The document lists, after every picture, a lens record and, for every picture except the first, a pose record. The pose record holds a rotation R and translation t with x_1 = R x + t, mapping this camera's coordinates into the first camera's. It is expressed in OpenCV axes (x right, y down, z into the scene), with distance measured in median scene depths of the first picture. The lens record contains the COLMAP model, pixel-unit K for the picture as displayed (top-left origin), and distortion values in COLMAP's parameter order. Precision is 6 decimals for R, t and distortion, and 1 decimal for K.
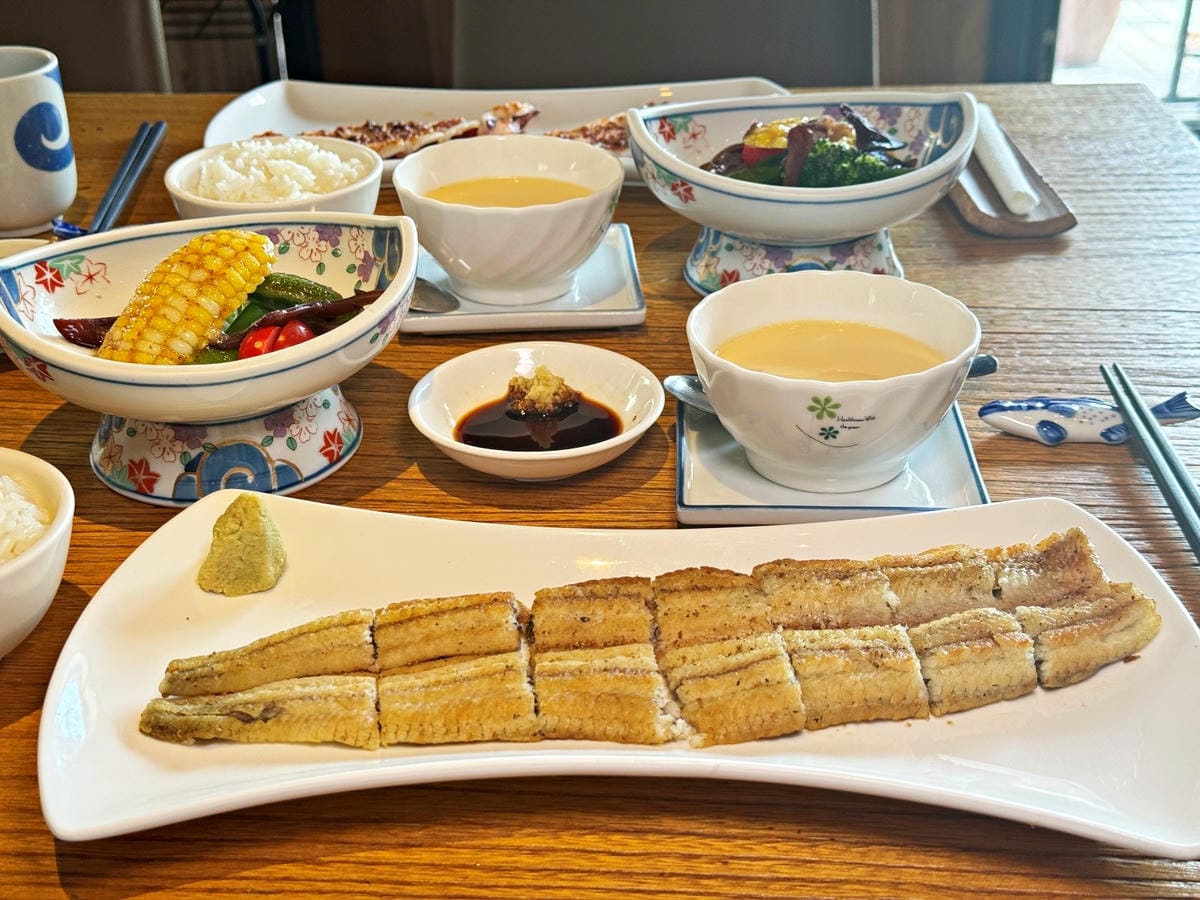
lens RADIAL K [[1716.1, 0, 597.7], [0, 1716.1, 449.5], [0, 0, 1]] dist [0.153476, 0.000000]
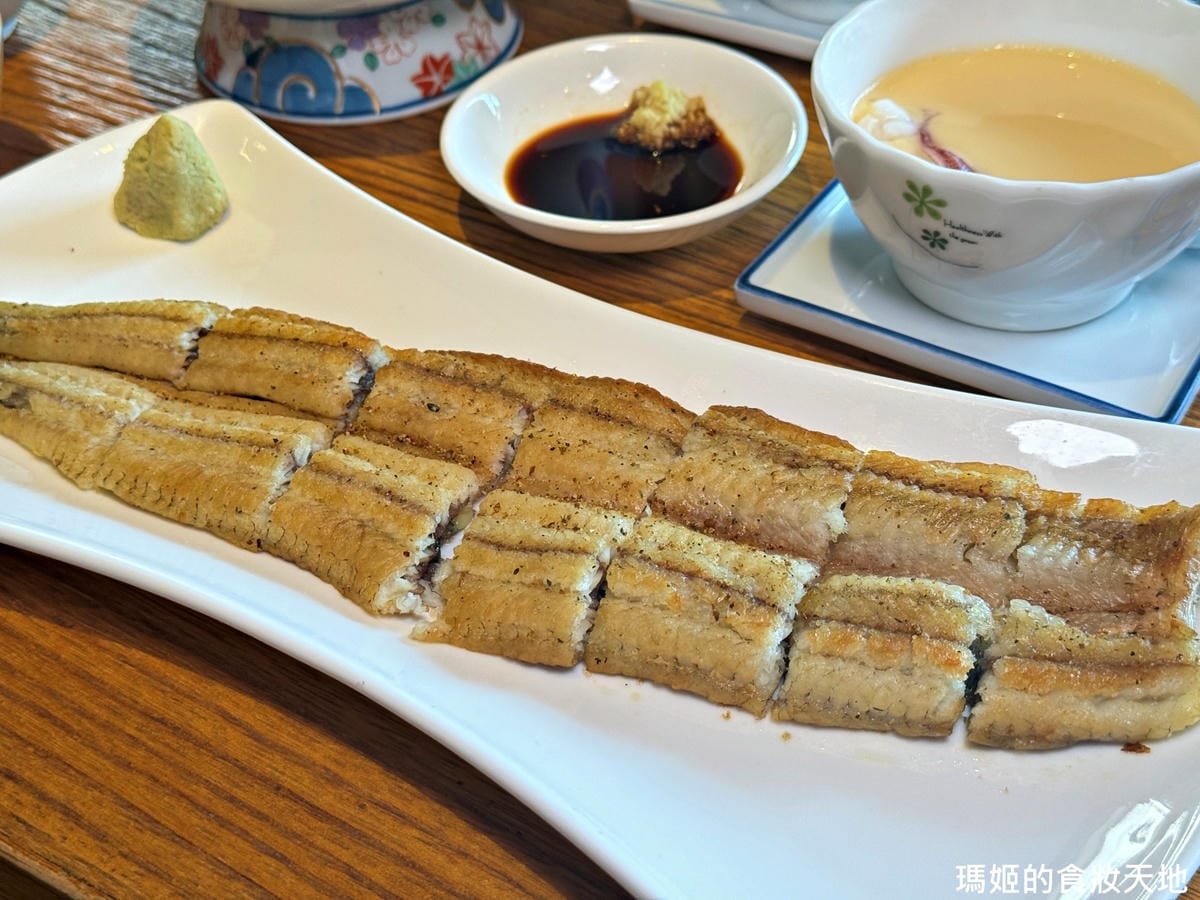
lens RADIAL K [[1716.1, 0, 601.4], [0, 1716.1, 451.8], [0, 0, 1]] dist [0.153476, 0.000000]
pose [[0.861516, 0.319622, -0.394502, 0.325748], [-0.212733, 0.932733, 0.291125, -0.103492], [0.461015, -0.166885, 0.871559, 0.375525]]
